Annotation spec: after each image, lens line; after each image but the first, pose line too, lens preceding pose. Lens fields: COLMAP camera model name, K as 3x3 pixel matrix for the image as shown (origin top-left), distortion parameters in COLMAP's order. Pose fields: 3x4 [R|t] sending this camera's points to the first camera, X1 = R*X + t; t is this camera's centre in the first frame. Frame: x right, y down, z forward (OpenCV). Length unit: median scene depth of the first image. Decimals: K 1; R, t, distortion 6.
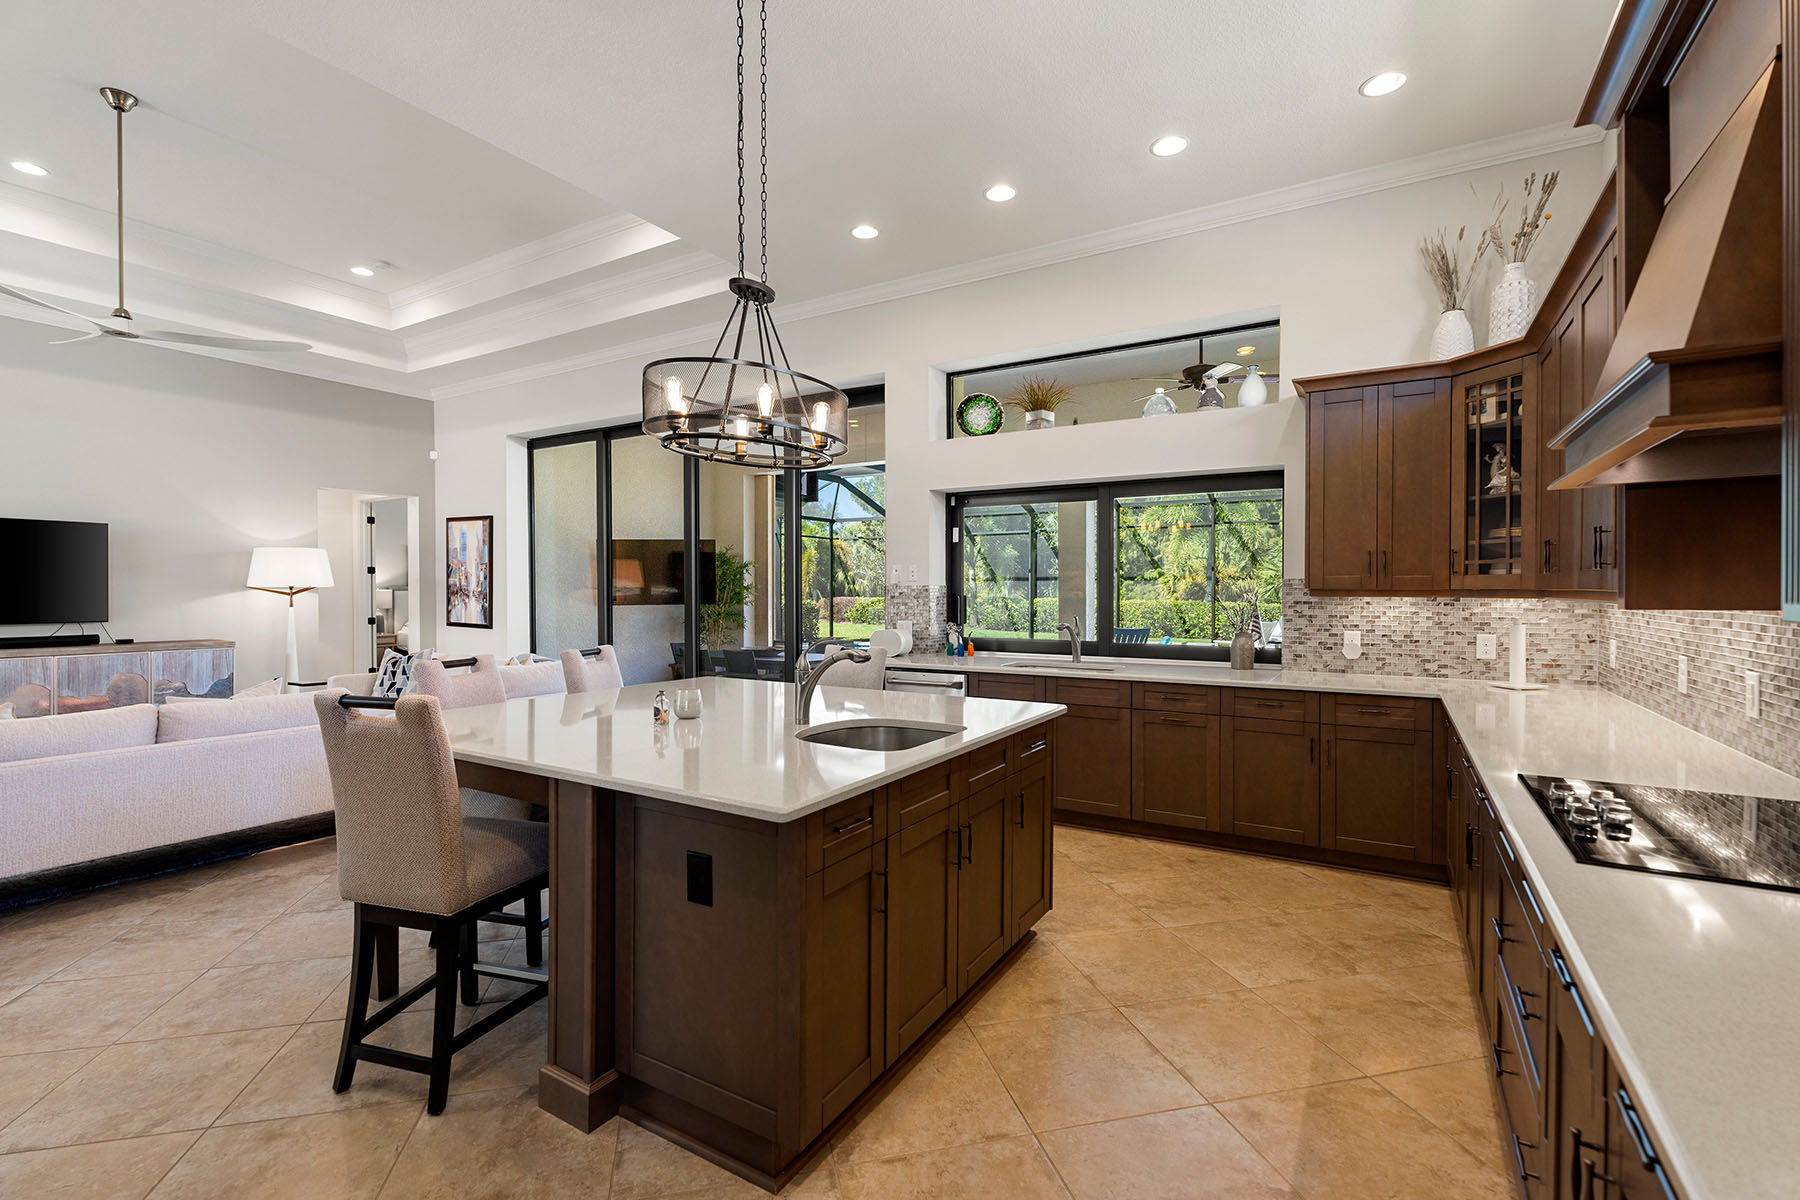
lens RADIAL K [[804.4, 0, 896.4], [0, 804.4, 593.9], [0, 0, 1]] dist [0.002743, 0.000397]
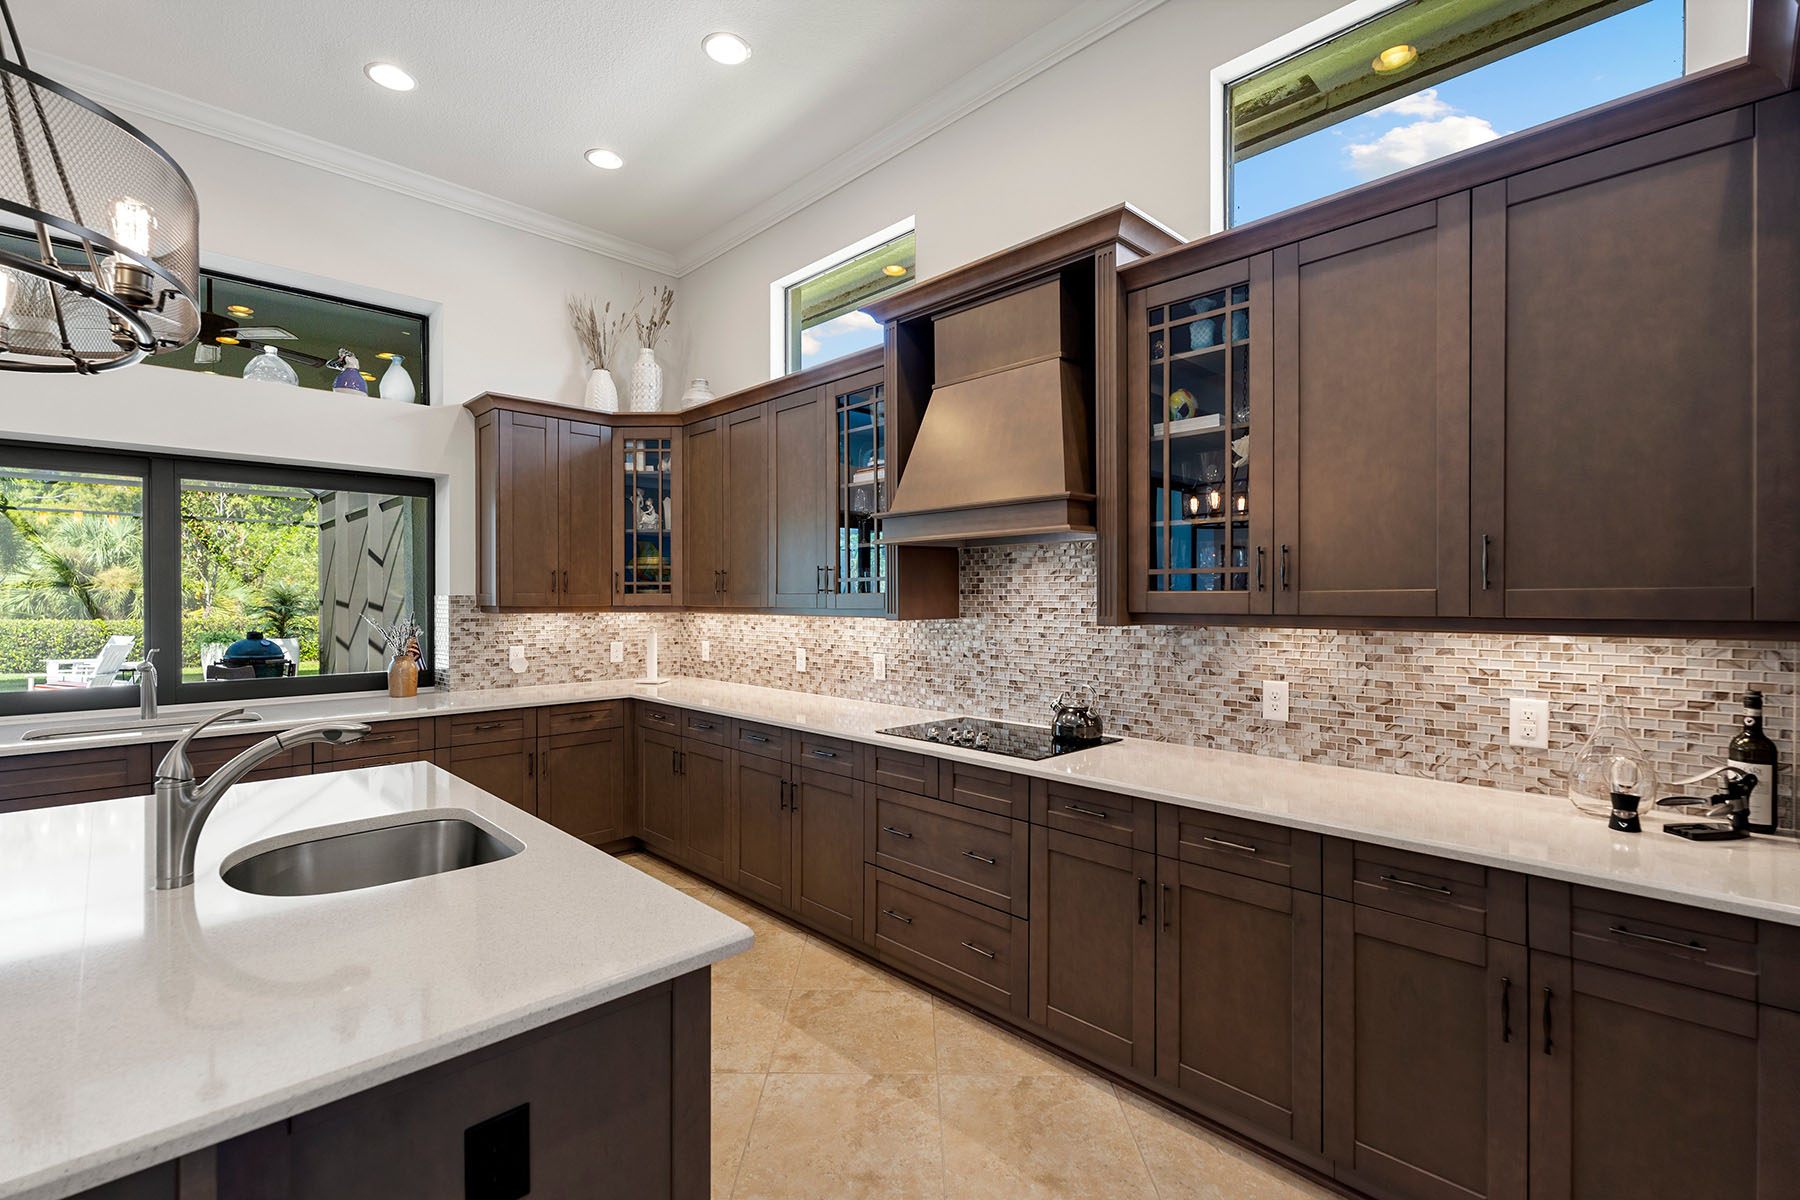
lens RADIAL K [[803.8, 0, 891.4], [0, 803.8, 600.3], [0, 0, 1]] dist [0.001682, 0.000022]
pose [[0.255249, -0.004628, 0.966864, -0.170964], [0.007556, 0.999968, 0.002792, -0.006628], [-0.966846, 0.006593, 0.255275, 0.144636]]
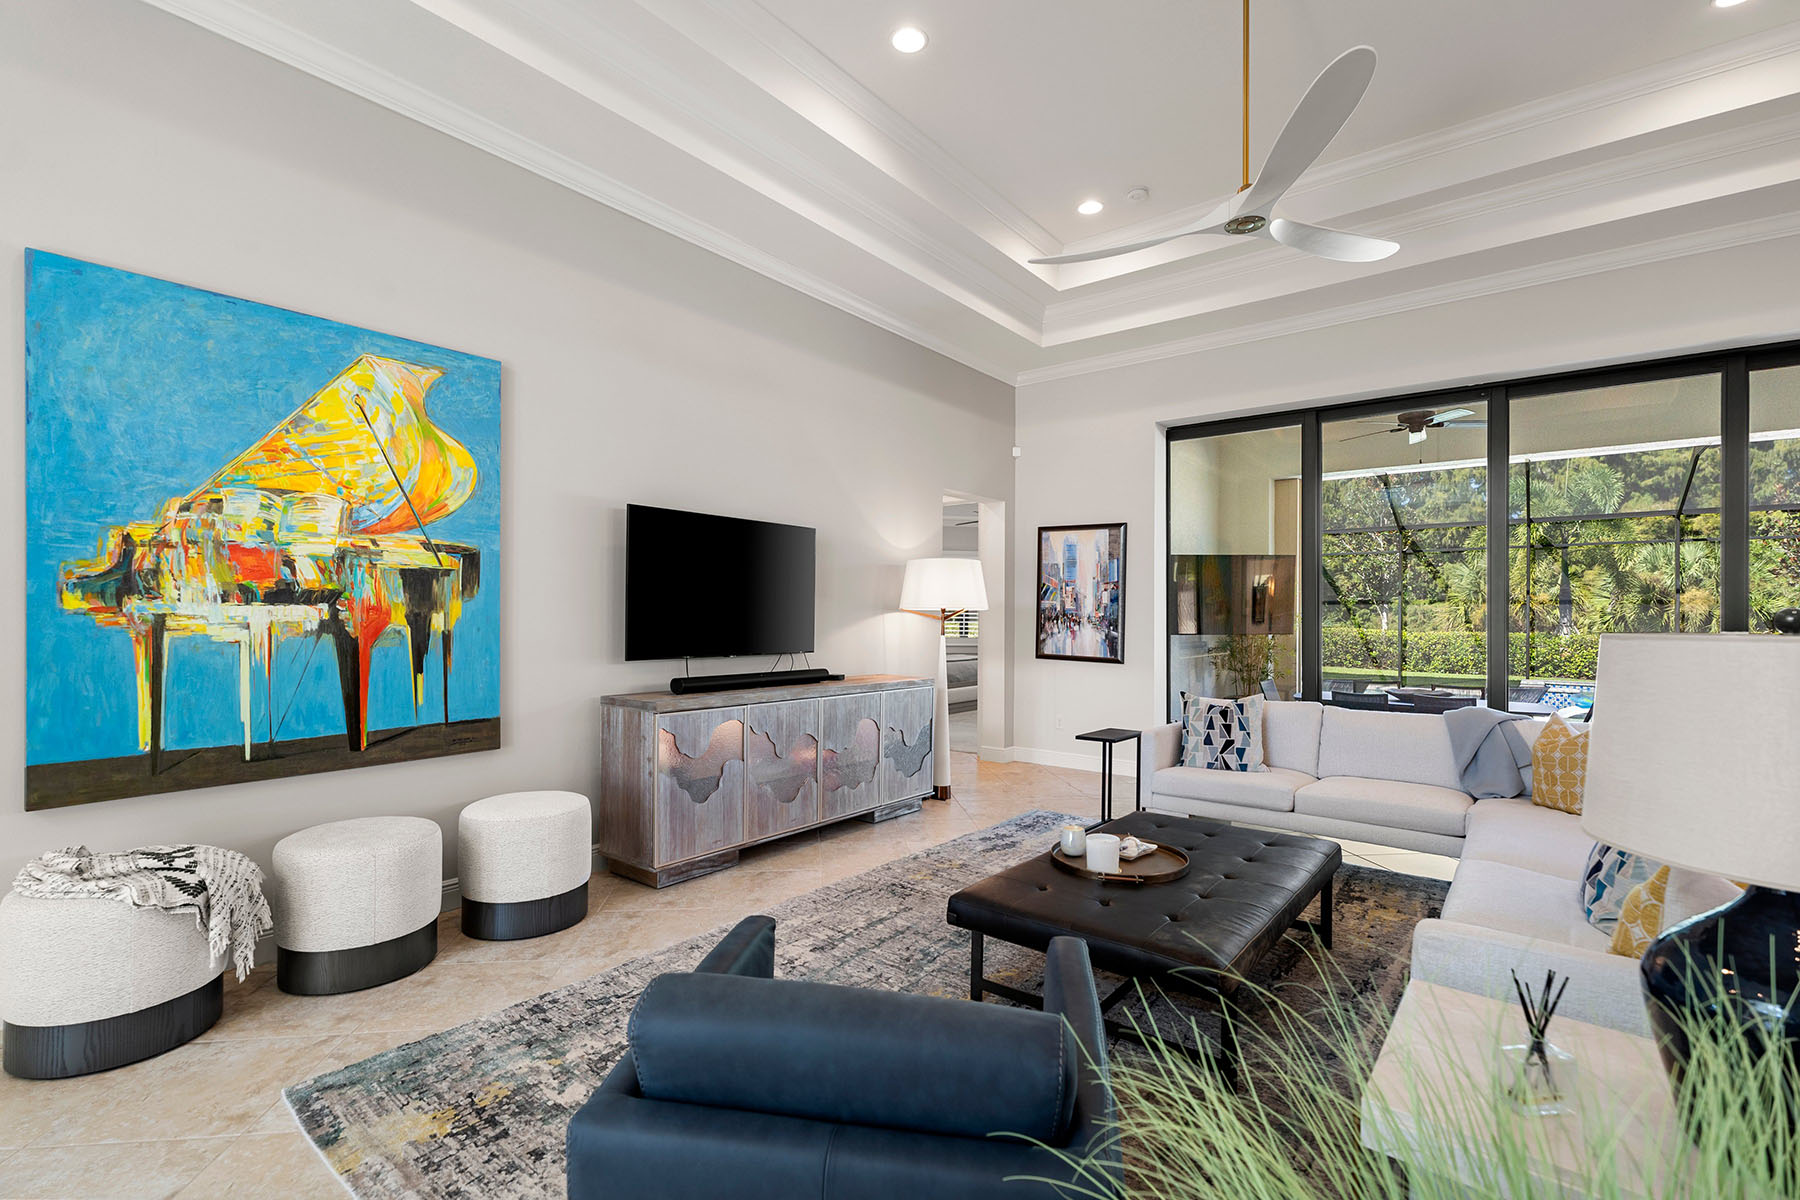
lens RADIAL K [[810.8, 0, 903.6], [0, 810.8, 611.2], [0, 0, 1]] dist [0.004492, -0.000013]
pose [[0.993013, 0.006947, -0.117799, -0.661160], [-0.008348, 0.999900, -0.011404, 0.002265], [0.117708, 0.012308, 0.992972, 0.178990]]
